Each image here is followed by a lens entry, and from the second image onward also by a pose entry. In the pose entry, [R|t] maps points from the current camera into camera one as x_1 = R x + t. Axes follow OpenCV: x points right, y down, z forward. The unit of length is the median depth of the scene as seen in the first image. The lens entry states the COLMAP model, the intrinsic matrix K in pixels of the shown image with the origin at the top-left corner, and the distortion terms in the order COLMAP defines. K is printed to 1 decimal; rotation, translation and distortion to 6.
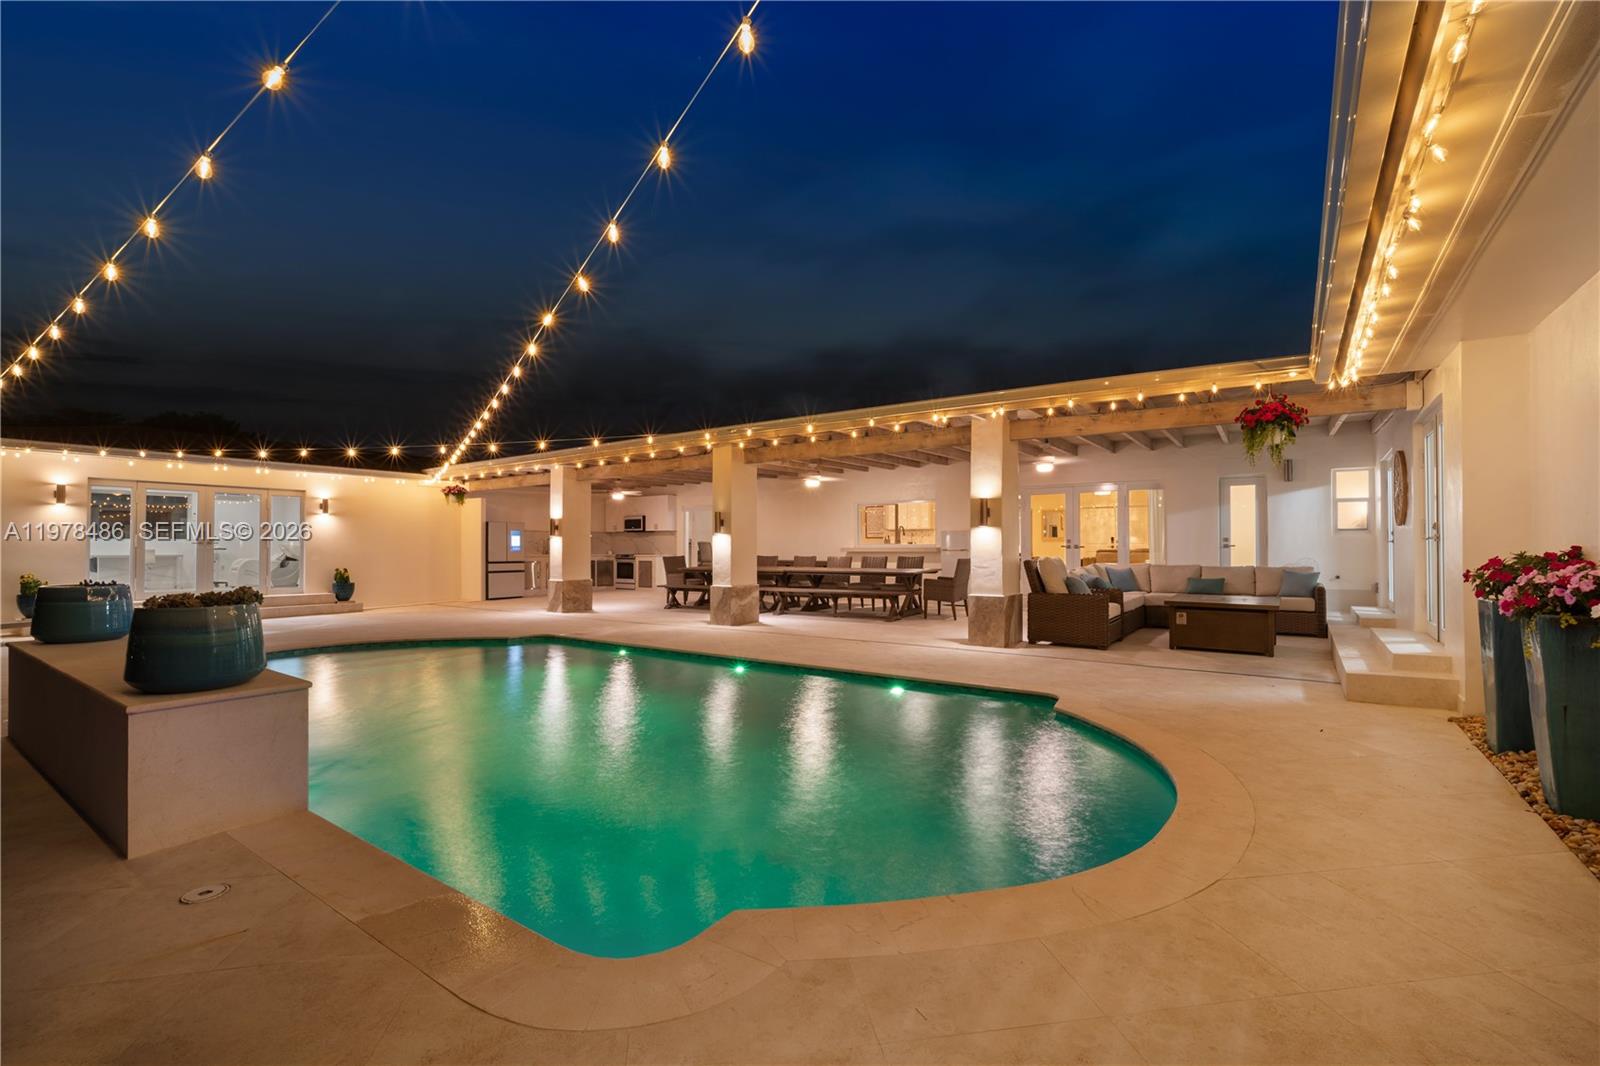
lens RADIAL K [[711.3, 0, 786.3], [0, 711.3, 534.7], [0, 0, 1]] dist [-0.000521, 0.000173]
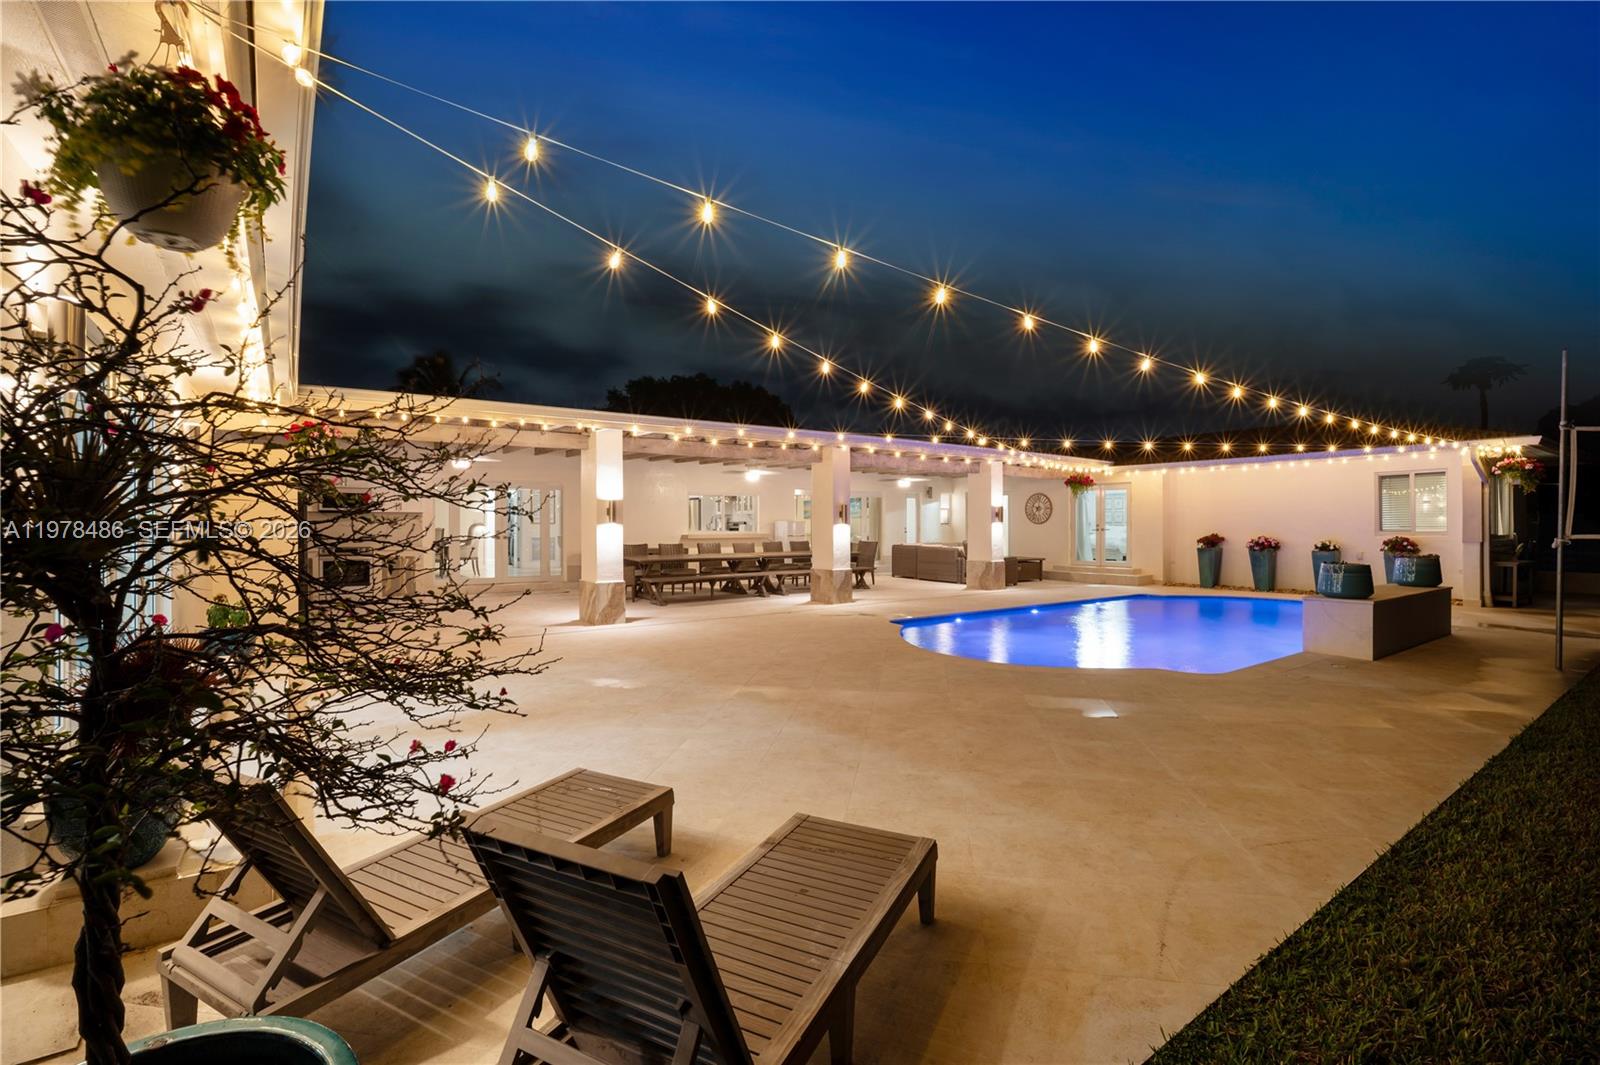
lens RADIAL K [[711.3, 0, 813.3], [0, 711.3, 530.6], [0, 0, 1]] dist [-0.000521, 0.000173]
pose [[0.329924, 0.000600, 0.944007, -1.169203], [-0.006823, 0.999975, 0.001749, 0.010234], [-0.943983, -0.007018, 0.329919, 0.649968]]
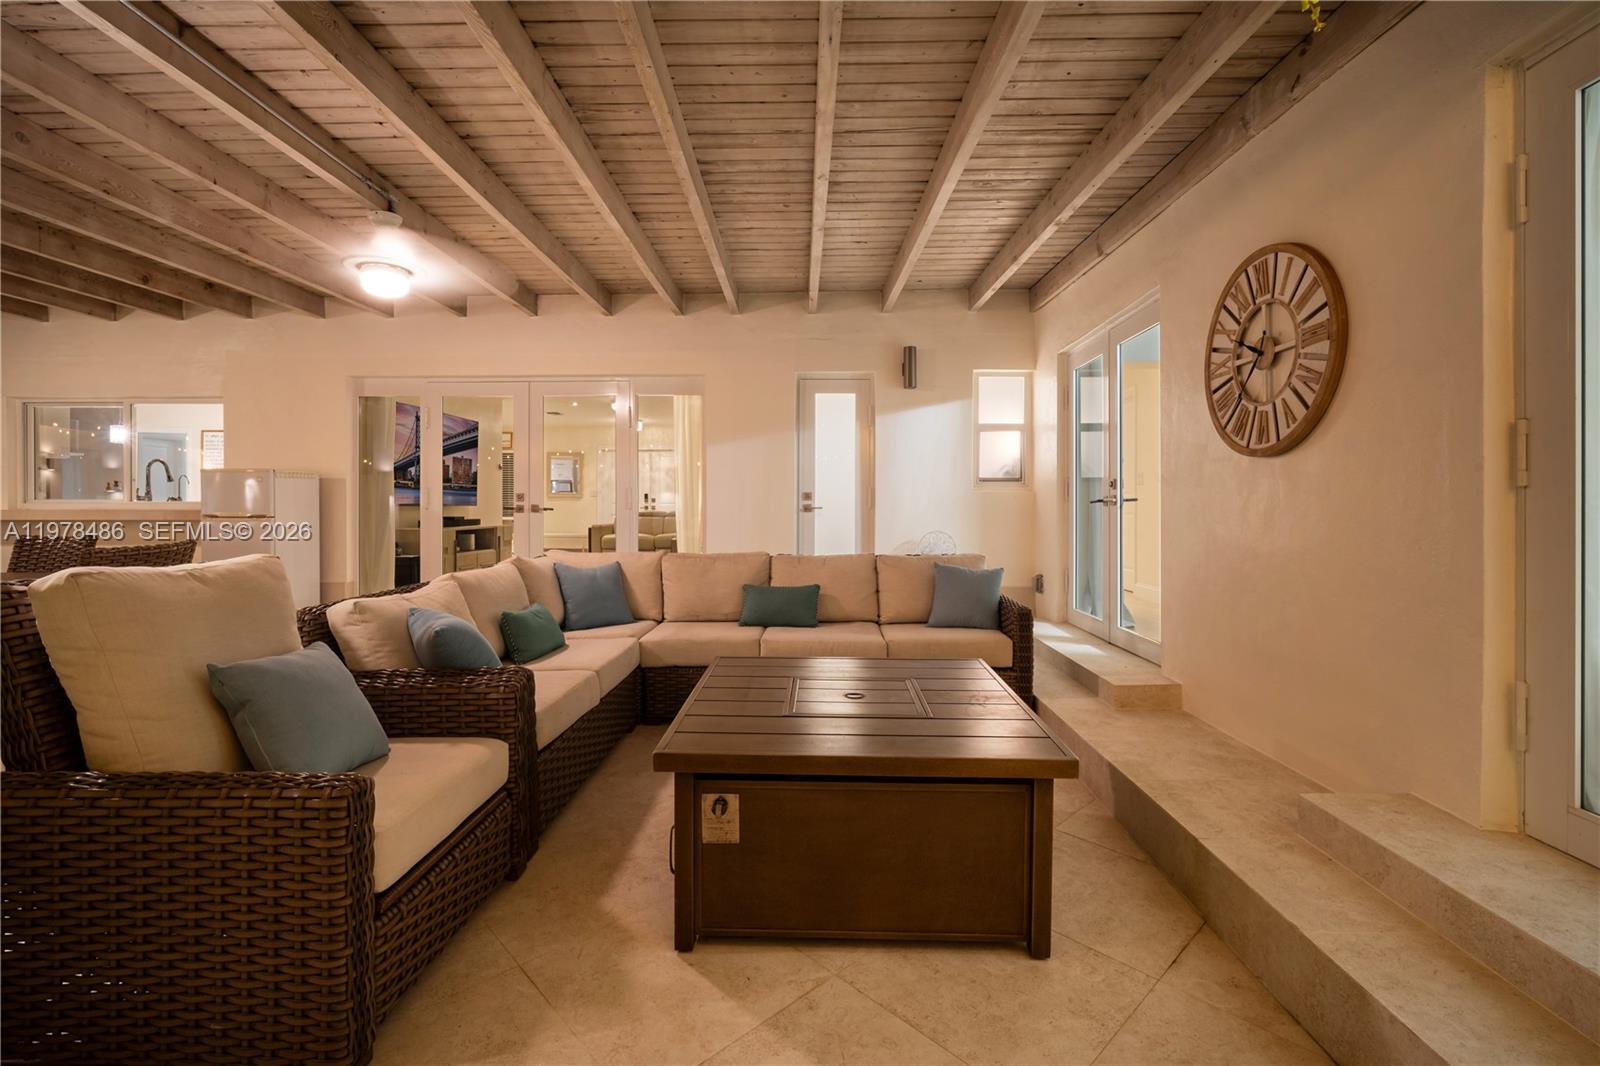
lens RADIAL K [[711.3, 0, 790.5], [0, 711.3, 518.6], [0, 0, 1]] dist [-0.000521, 0.000173]
pose [[0.833488, -0.002824, 0.552531, 0.331160], [-0.012597, 0.999630, 0.024113, 0.010943], [-0.552395, -0.027058, 0.833143, 0.591368]]
